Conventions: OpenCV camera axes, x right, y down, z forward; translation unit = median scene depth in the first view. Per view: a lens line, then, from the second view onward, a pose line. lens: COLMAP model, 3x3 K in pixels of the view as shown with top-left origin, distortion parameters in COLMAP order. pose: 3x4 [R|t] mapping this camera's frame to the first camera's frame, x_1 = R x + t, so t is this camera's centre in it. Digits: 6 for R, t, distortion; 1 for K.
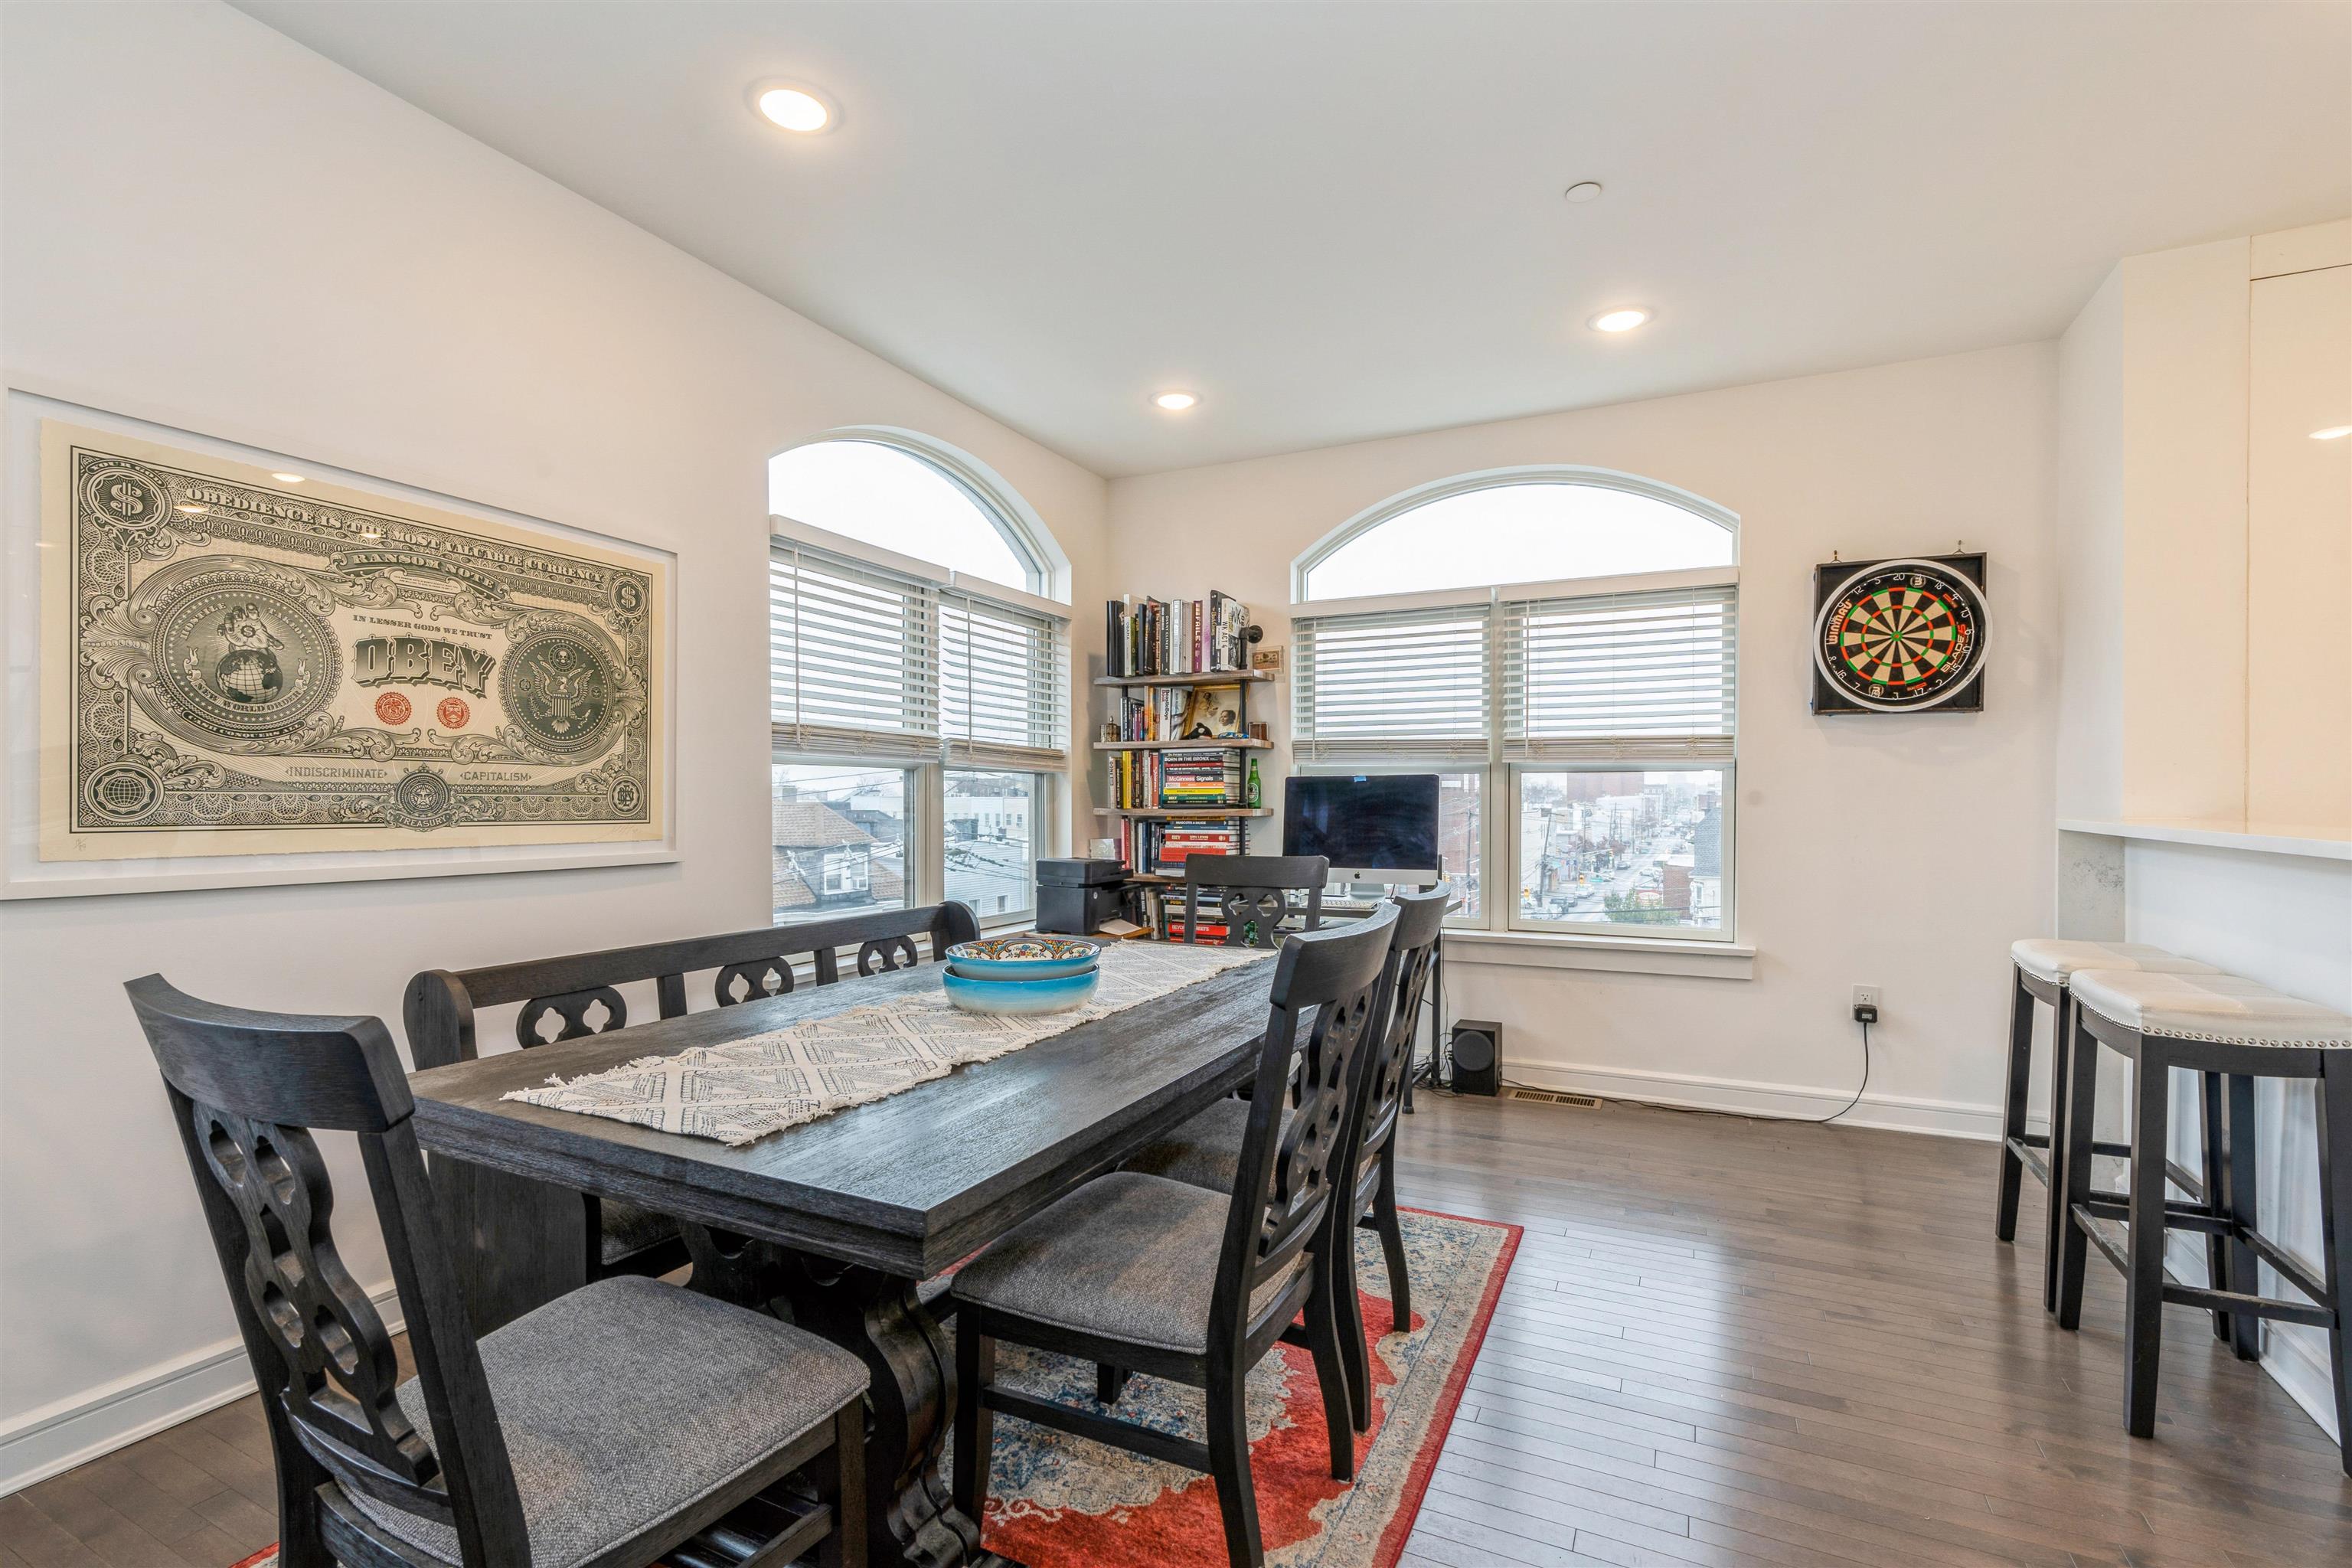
lens RADIAL K [[1072.7, 0, 1181.1], [0, 1072.7, 804.3], [0, 0, 1]] dist [-0.008414, 0.002320]
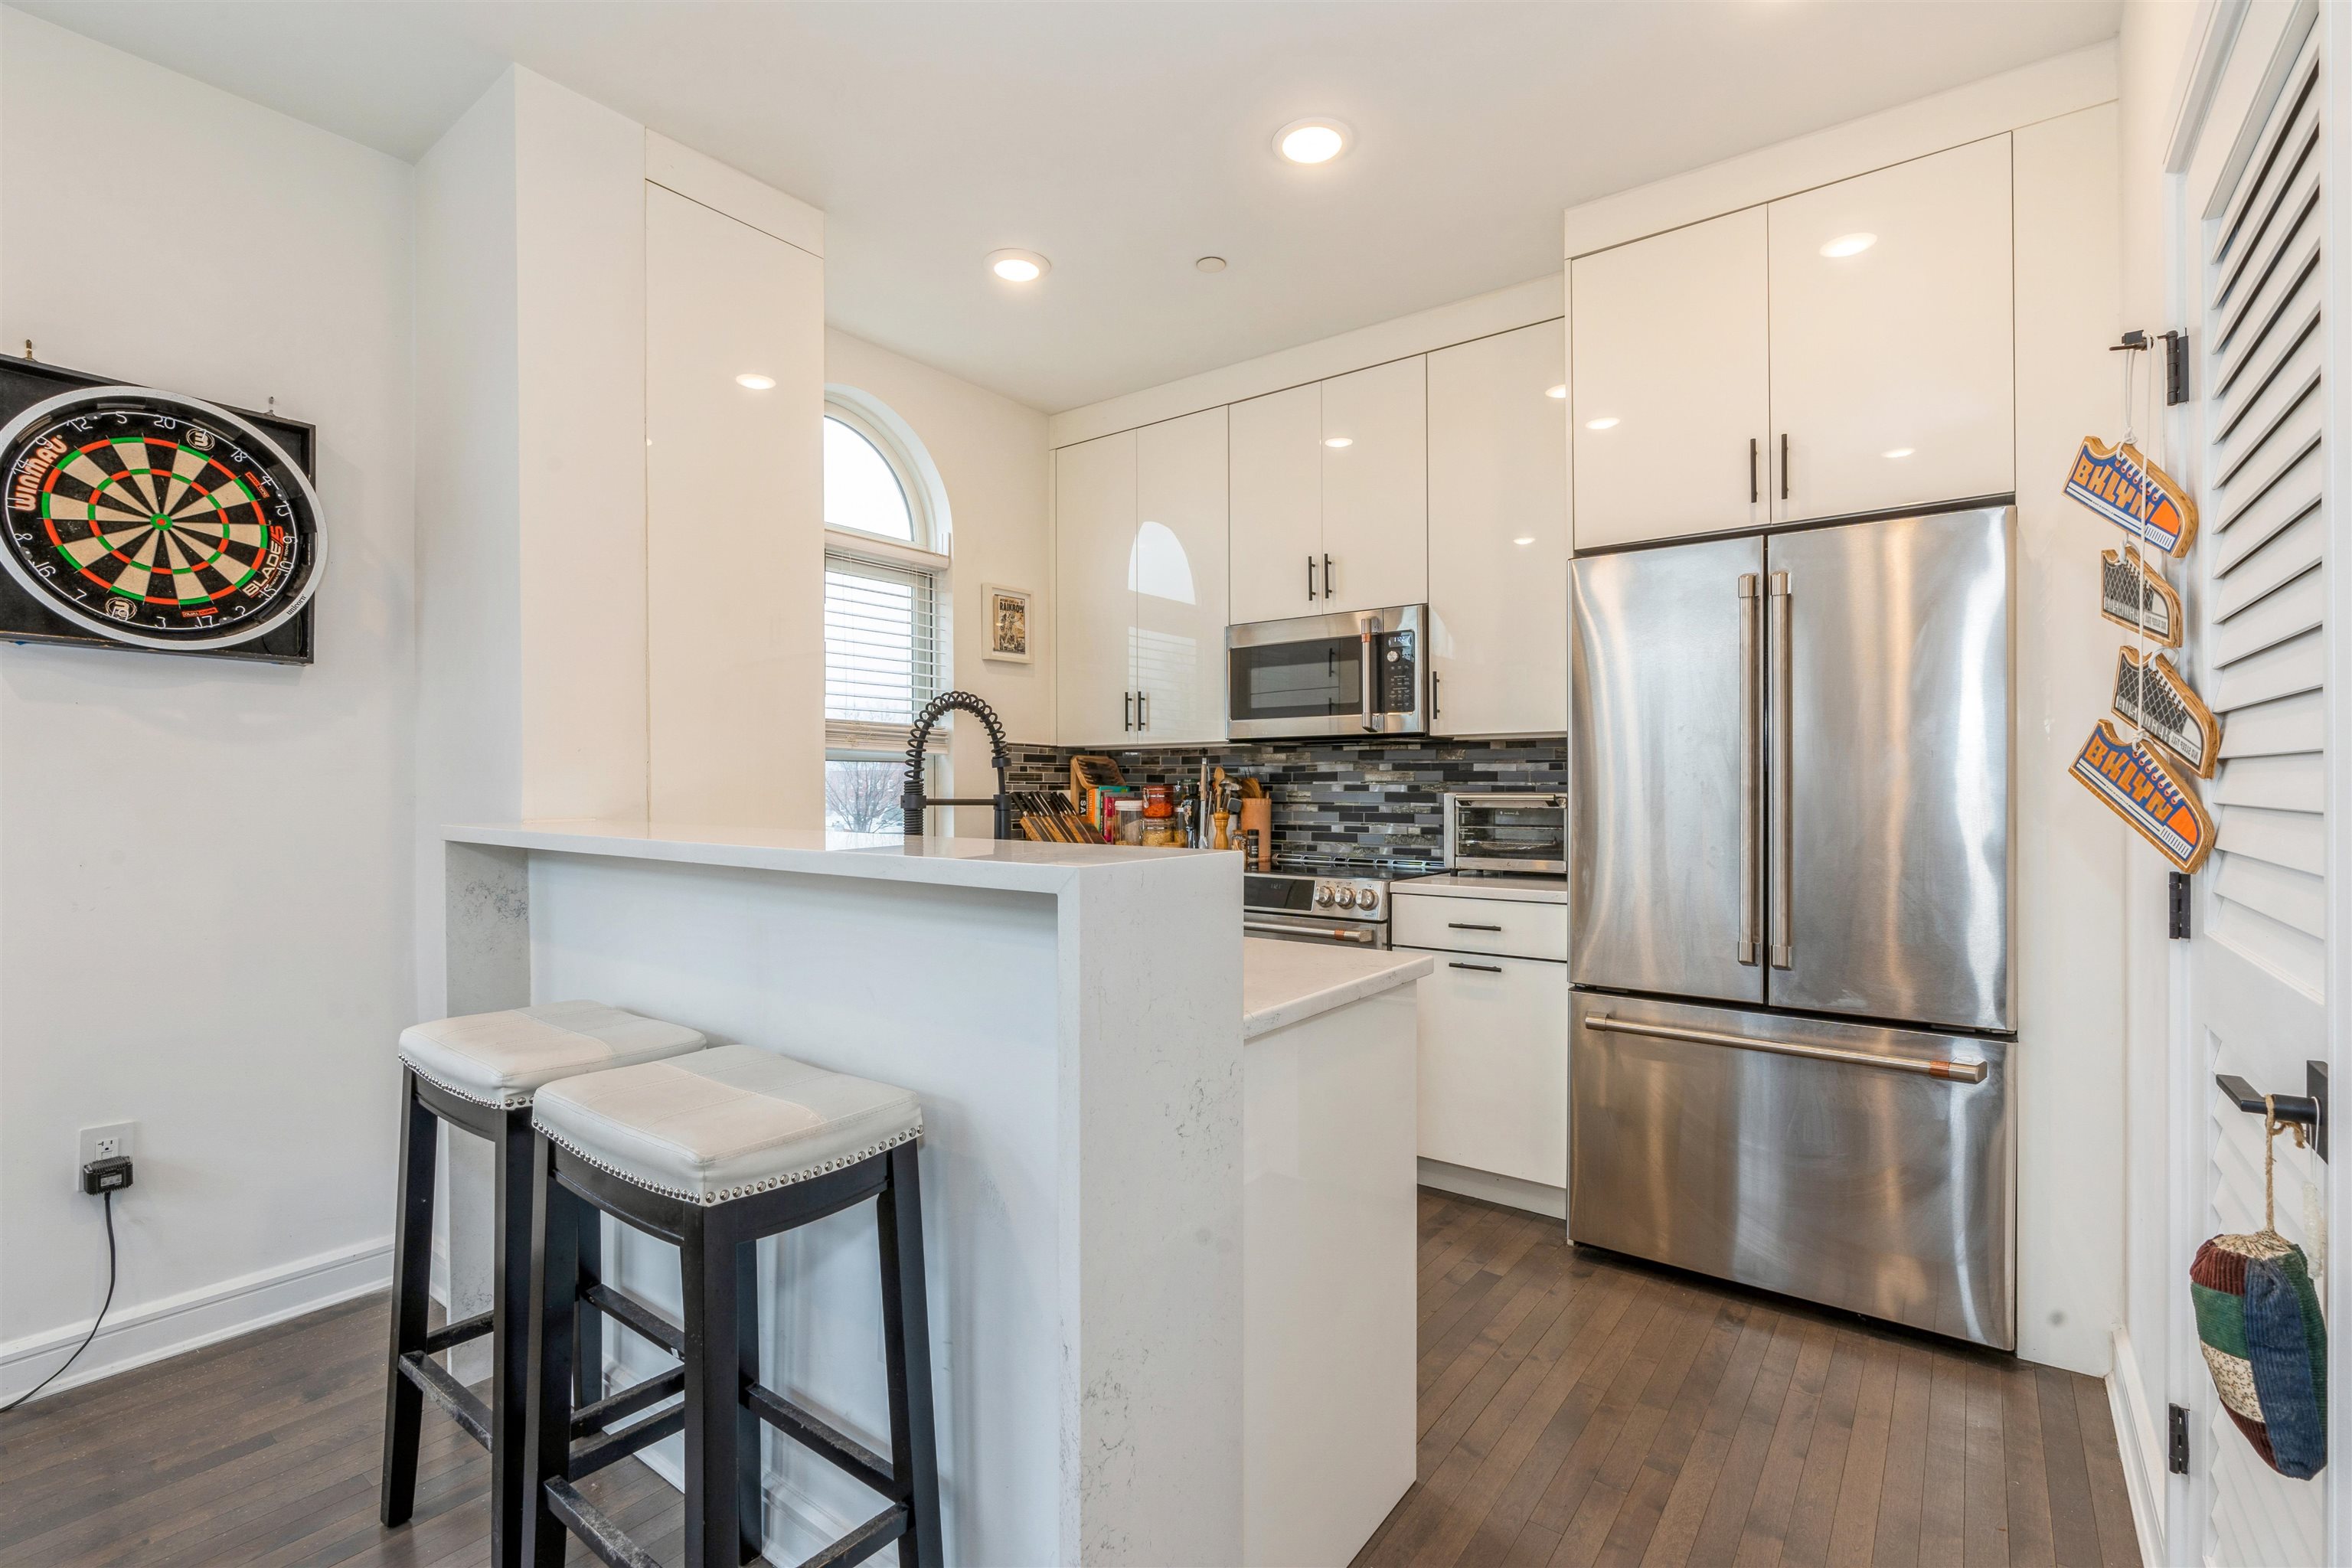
lens RADIAL K [[1072.7, 0, 1176.3], [0, 1072.7, 794.0], [0, 0, 1]] dist [-0.008414, 0.002320]
pose [[0.200511, -0.006263, 0.979671, 0.252960], [0.009715, 0.999943, 0.004404, -0.005403], [-0.979643, 0.008634, 0.200560, 0.414129]]
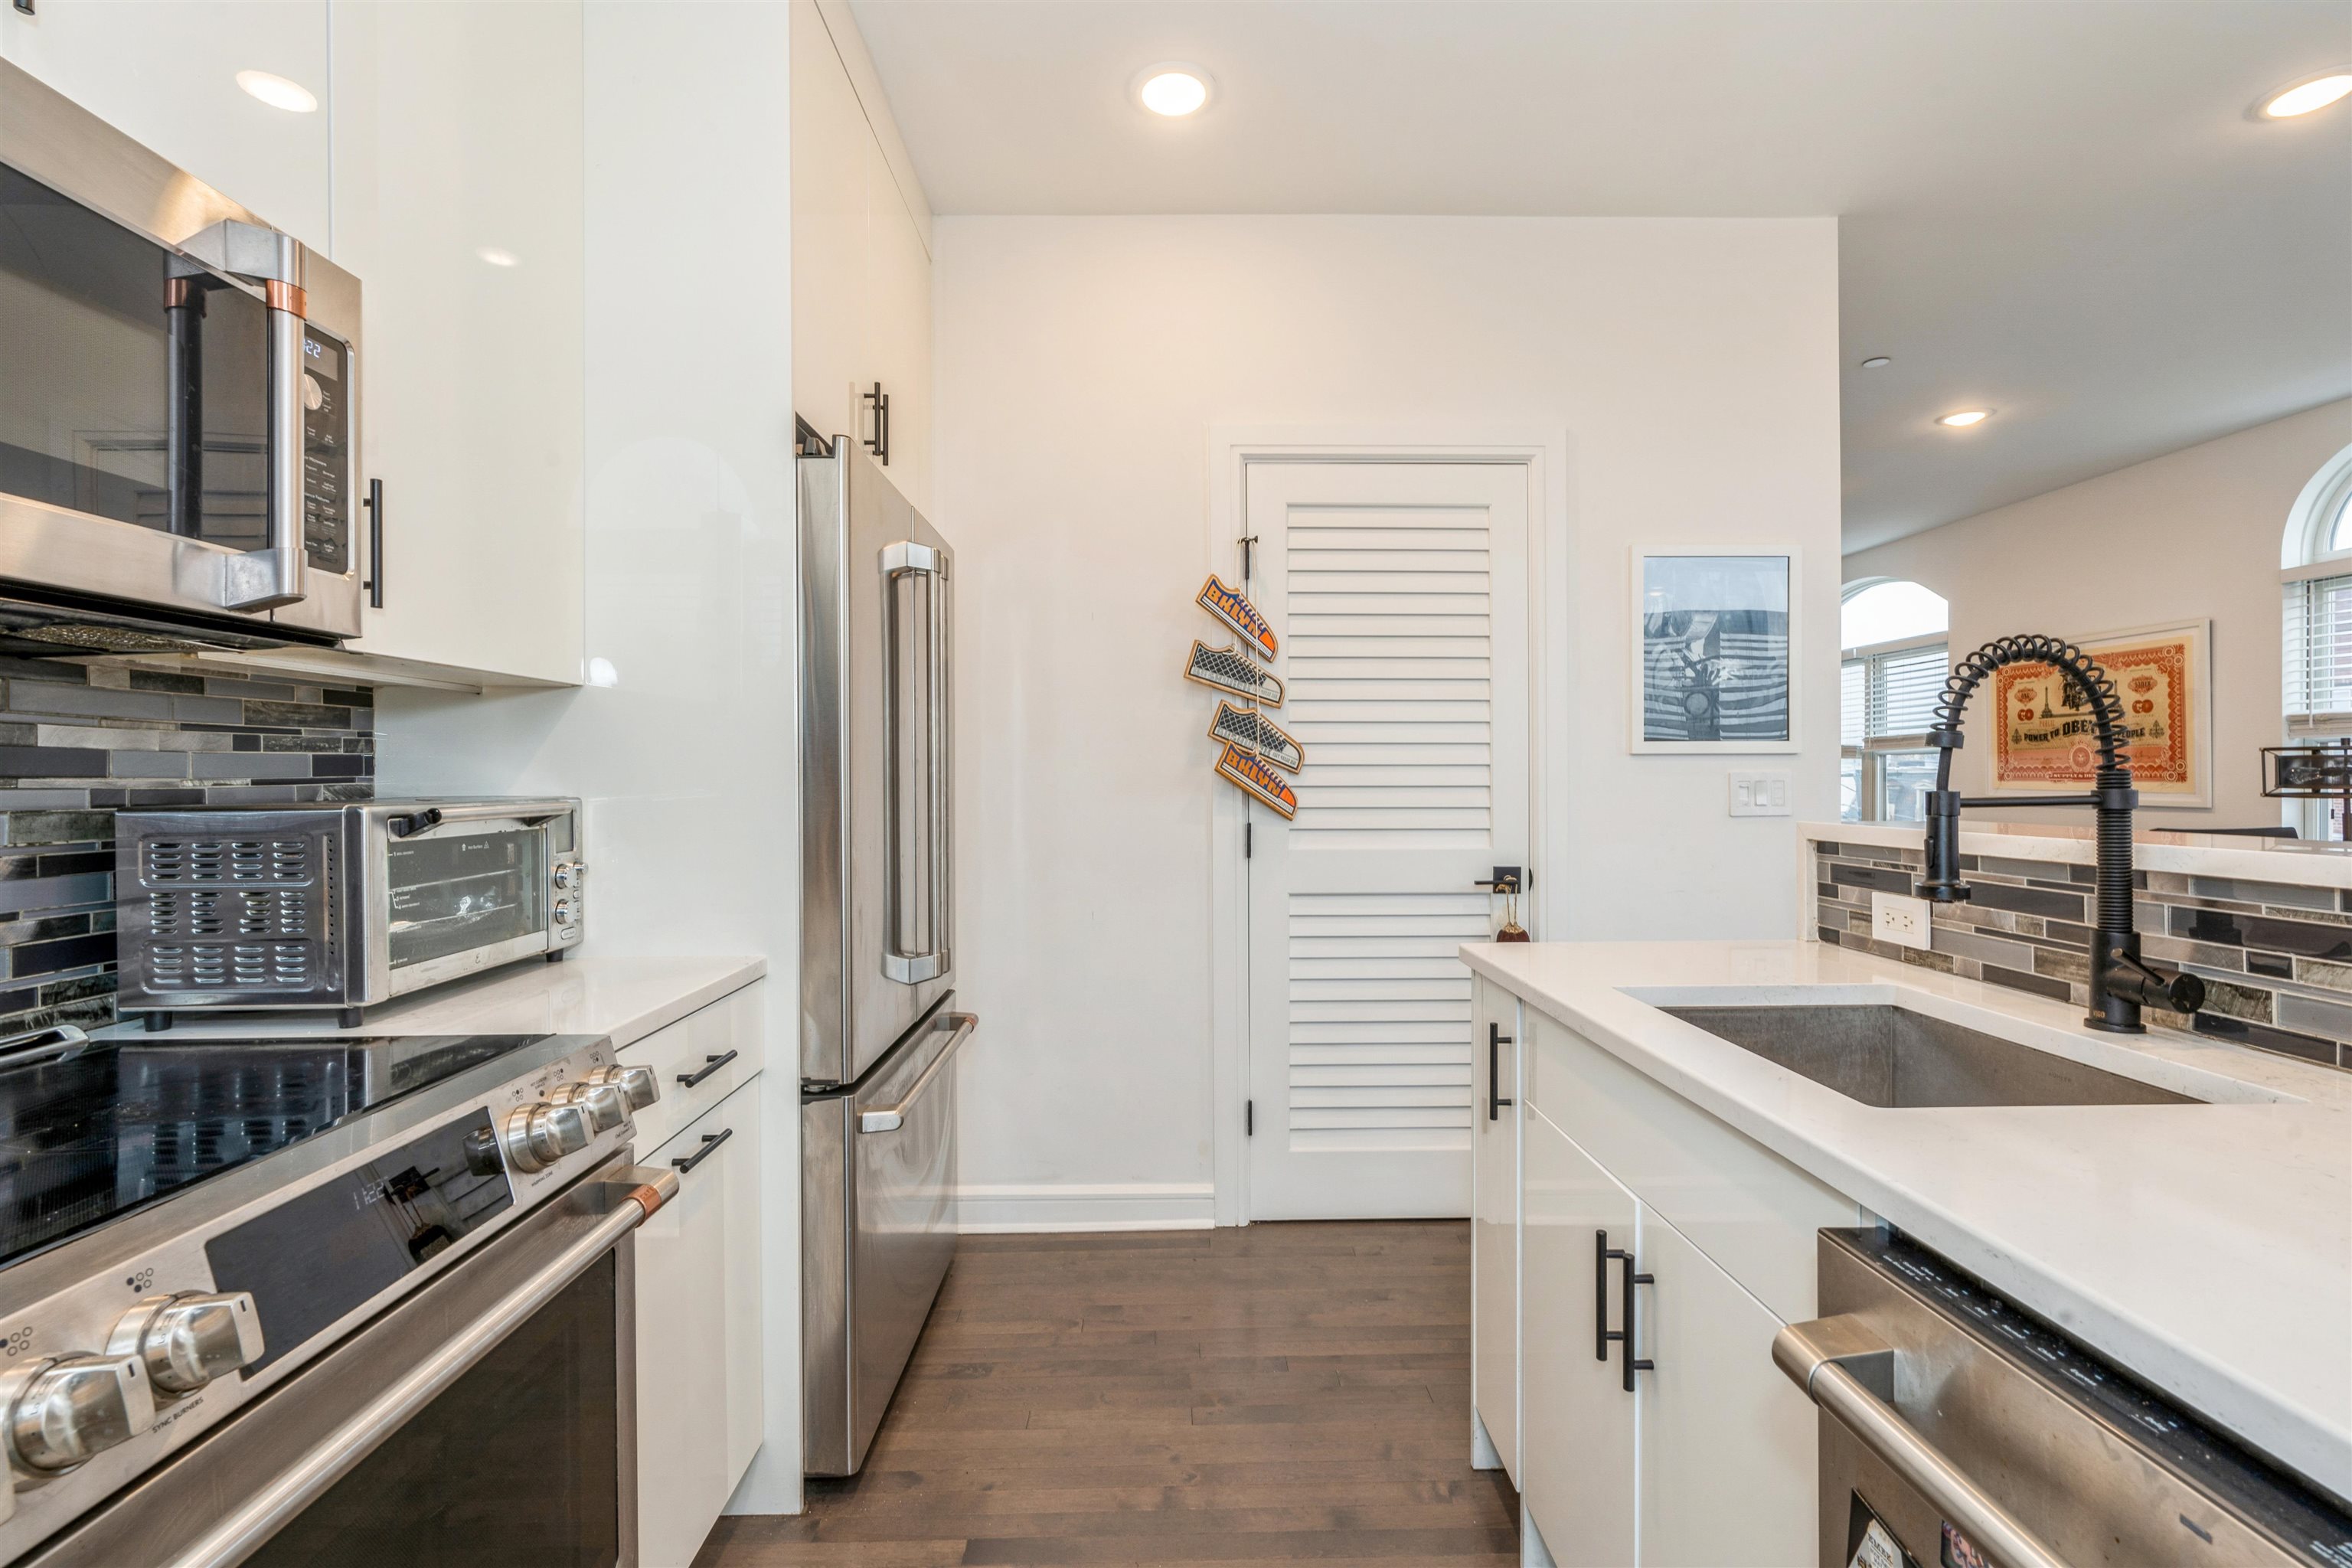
lens RADIAL K [[1072.7, 0, 1167.6], [0, 1072.7, 781.4], [0, 0, 1]] dist [-0.008414, 0.002320]
pose [[-0.893488, 0.010676, -0.448961, 1.299124], [0.004325, 0.999876, 0.015170, -0.014182], [0.449067, 0.011612, -0.893423, 0.871407]]
